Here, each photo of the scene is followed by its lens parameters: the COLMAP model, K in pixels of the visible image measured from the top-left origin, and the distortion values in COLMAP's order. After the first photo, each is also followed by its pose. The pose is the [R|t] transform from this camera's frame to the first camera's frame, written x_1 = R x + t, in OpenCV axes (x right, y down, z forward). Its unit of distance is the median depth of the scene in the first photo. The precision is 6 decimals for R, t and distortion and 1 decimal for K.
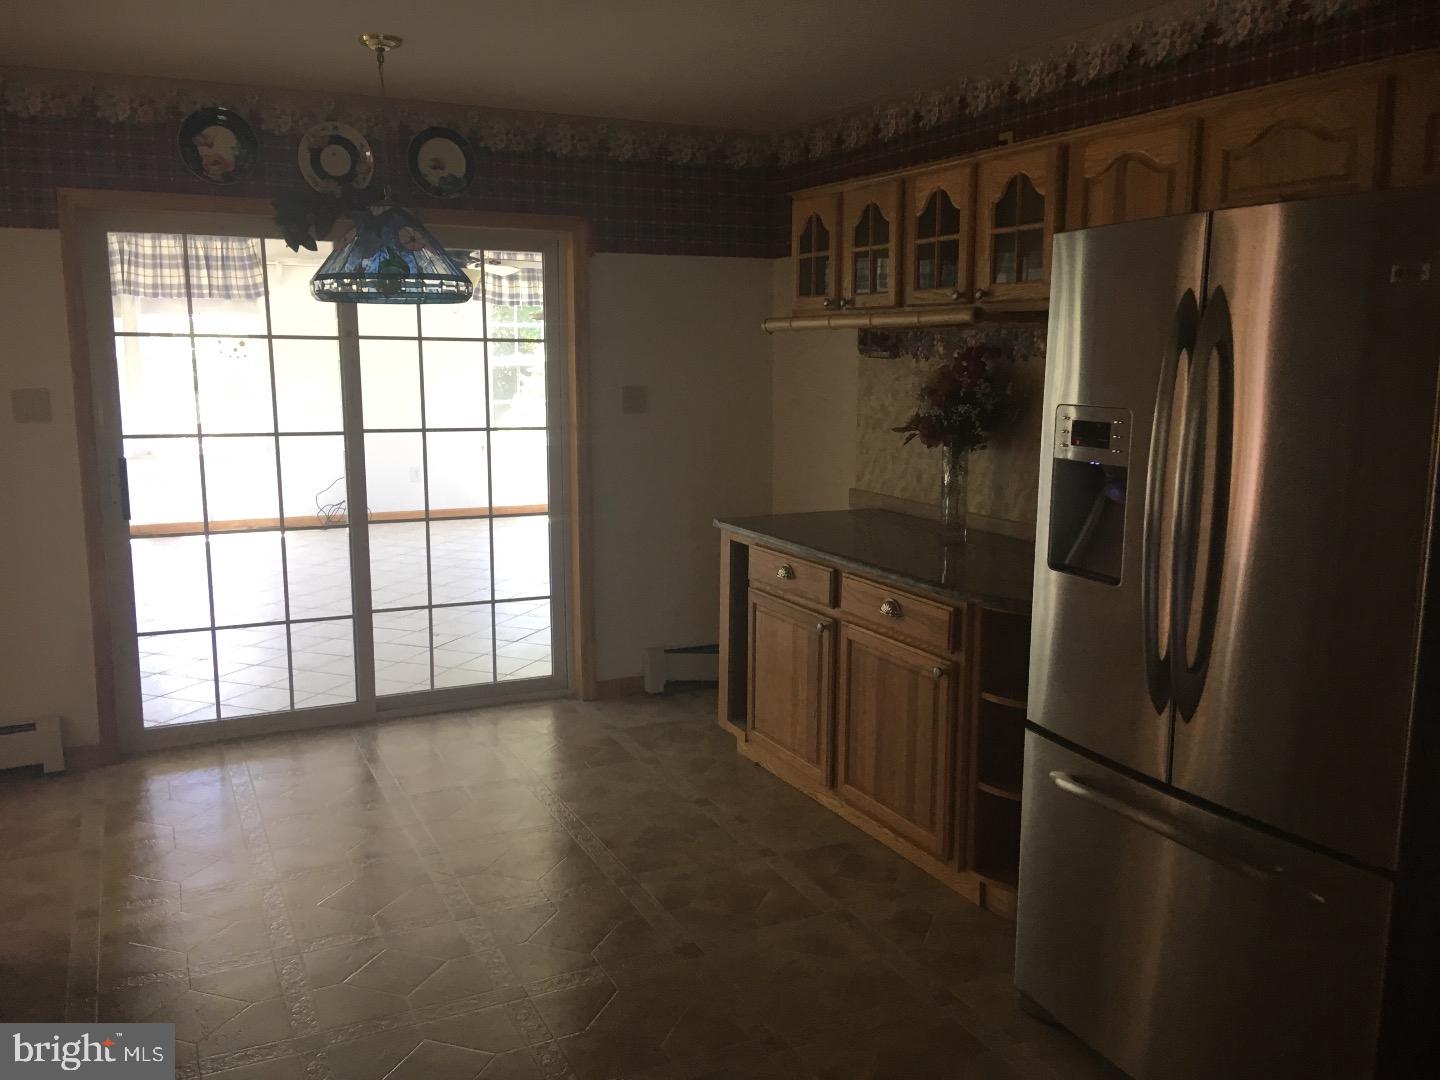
lens RADIAL K [[1215.9, 0, 718.1], [0, 1215.9, 542.7], [0, 0, 1]] dist [0.095214, -0.141780]
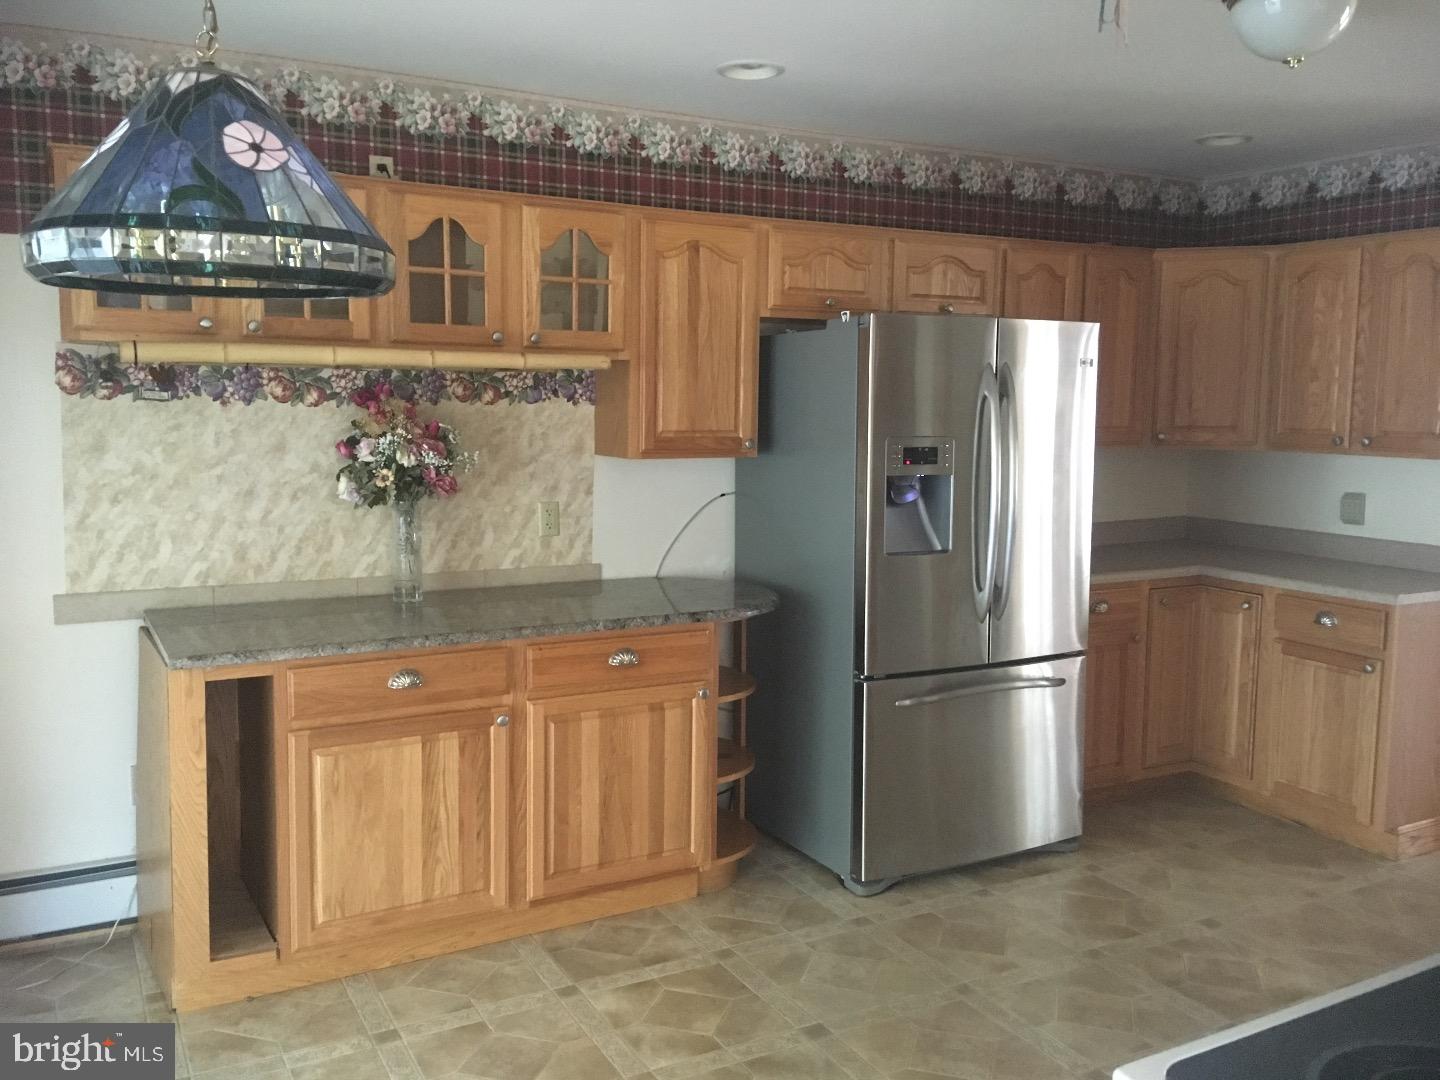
lens RADIAL K [[1215.9, 0, 716.1], [0, 1215.9, 544.4], [0, 0, 1]] dist [0.095214, -0.141780]
pose [[-0.056167, -0.116933, 0.991550, -0.763648], [0.148348, 0.981117, 0.124106, -0.135419], [-0.987339, 0.154065, -0.037759, 0.886001]]
